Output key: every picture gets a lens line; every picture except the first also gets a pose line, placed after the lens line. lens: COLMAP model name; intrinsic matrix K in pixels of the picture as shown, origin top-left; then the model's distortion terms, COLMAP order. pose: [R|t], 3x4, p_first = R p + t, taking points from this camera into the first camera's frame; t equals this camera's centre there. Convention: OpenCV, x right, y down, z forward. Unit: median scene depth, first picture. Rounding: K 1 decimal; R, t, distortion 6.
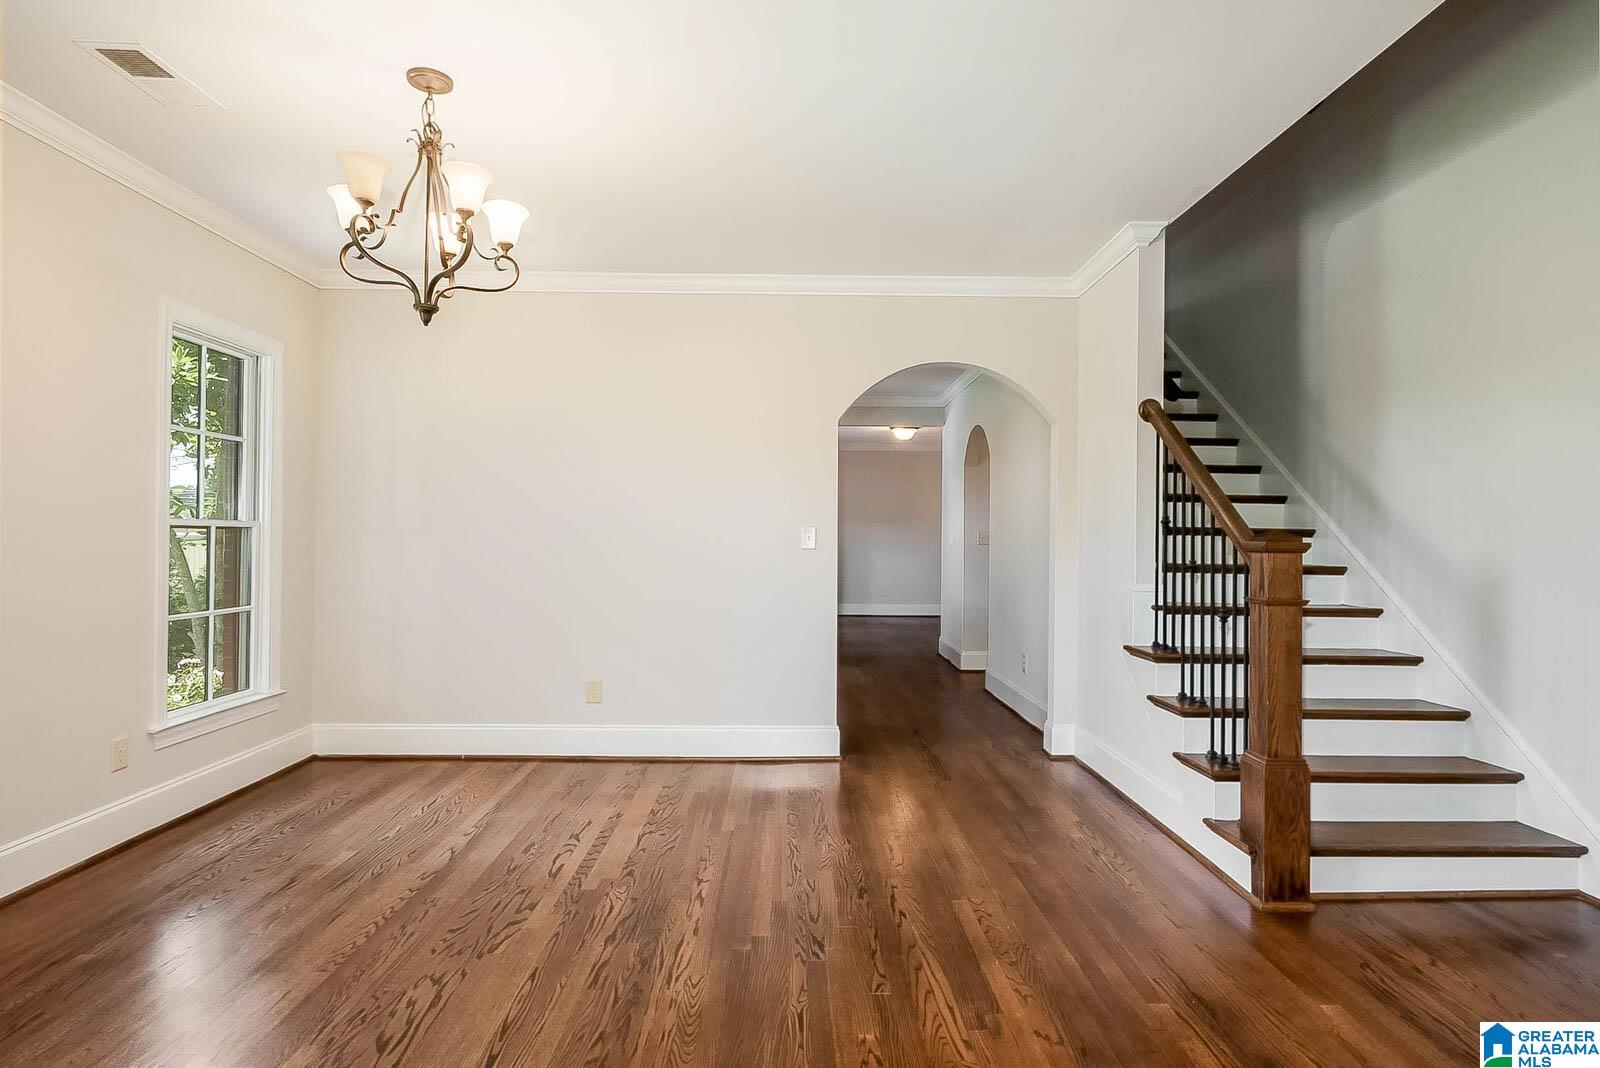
lens RADIAL K [[838.0, 0, 800.0], [0, 838.0, 534.0], [0, 0, 1]] dist [0.002900, 0.000350]
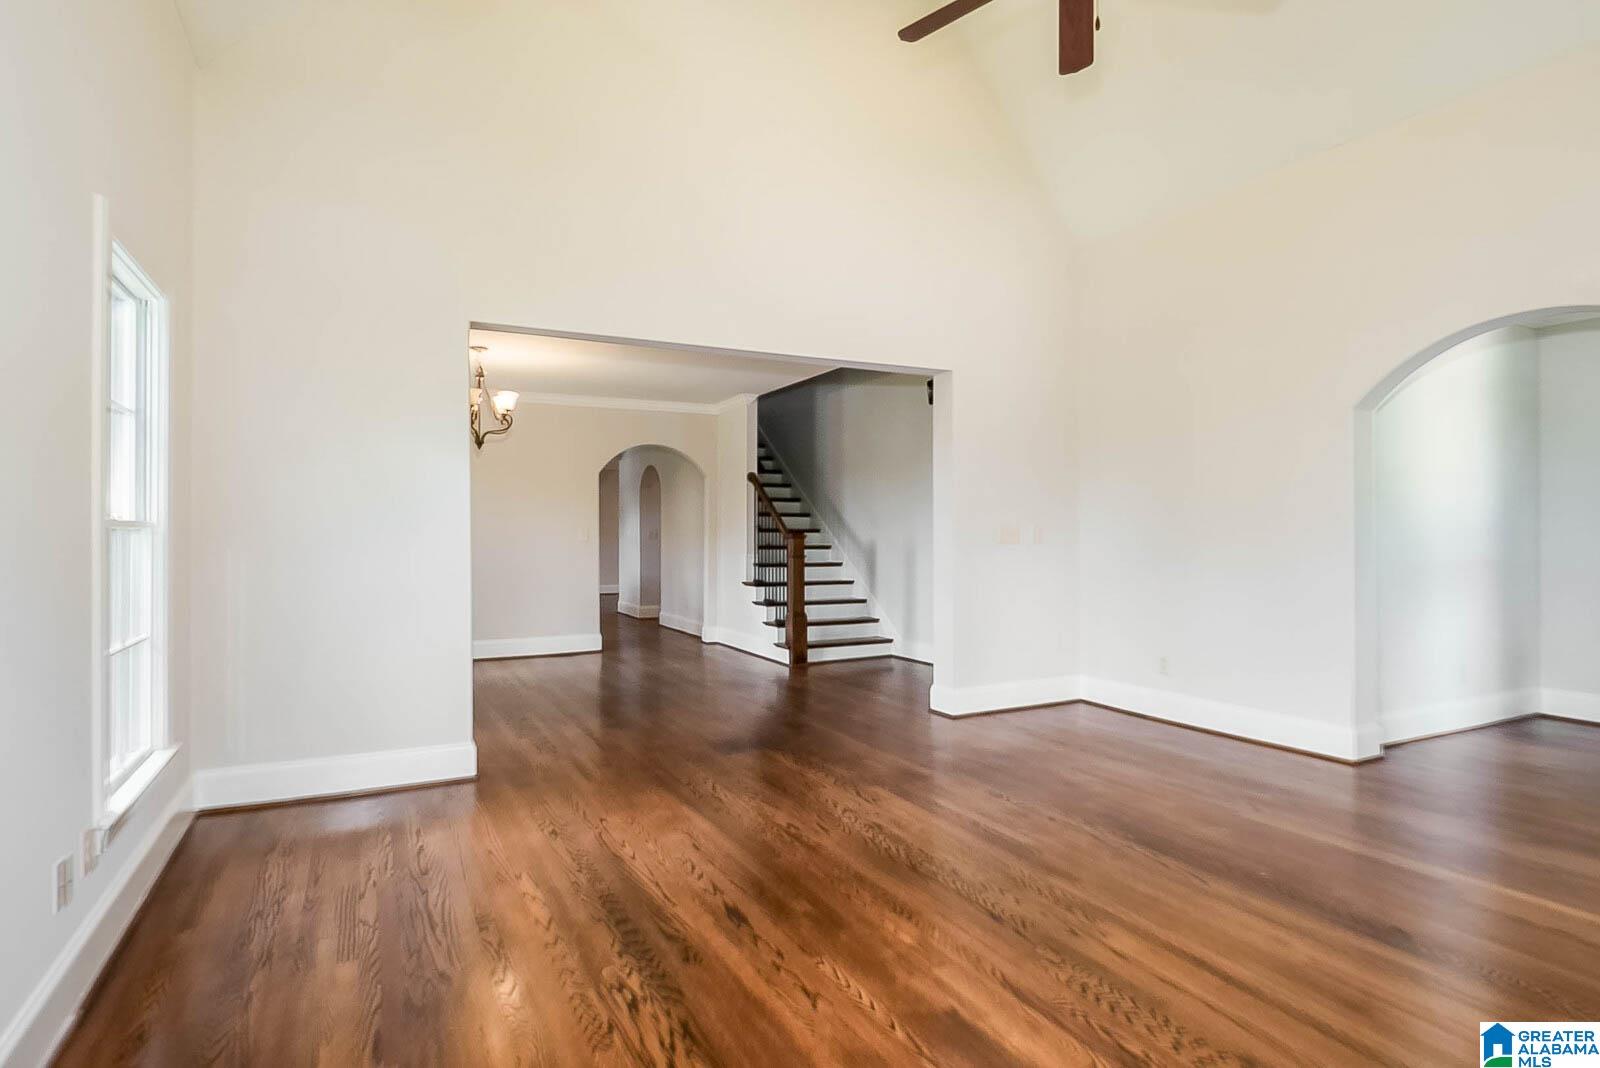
lens RADIAL K [[838.0, 0, 800.0], [0, 838.0, 534.0], [0, 0, 1]] dist [0.002900, 0.000350]
pose [[0.893733, -0.009306, 0.448503, -0.496001], [0.006081, 0.999944, 0.008631, -0.014090], [-0.448558, -0.004986, 0.893740, -1.109708]]
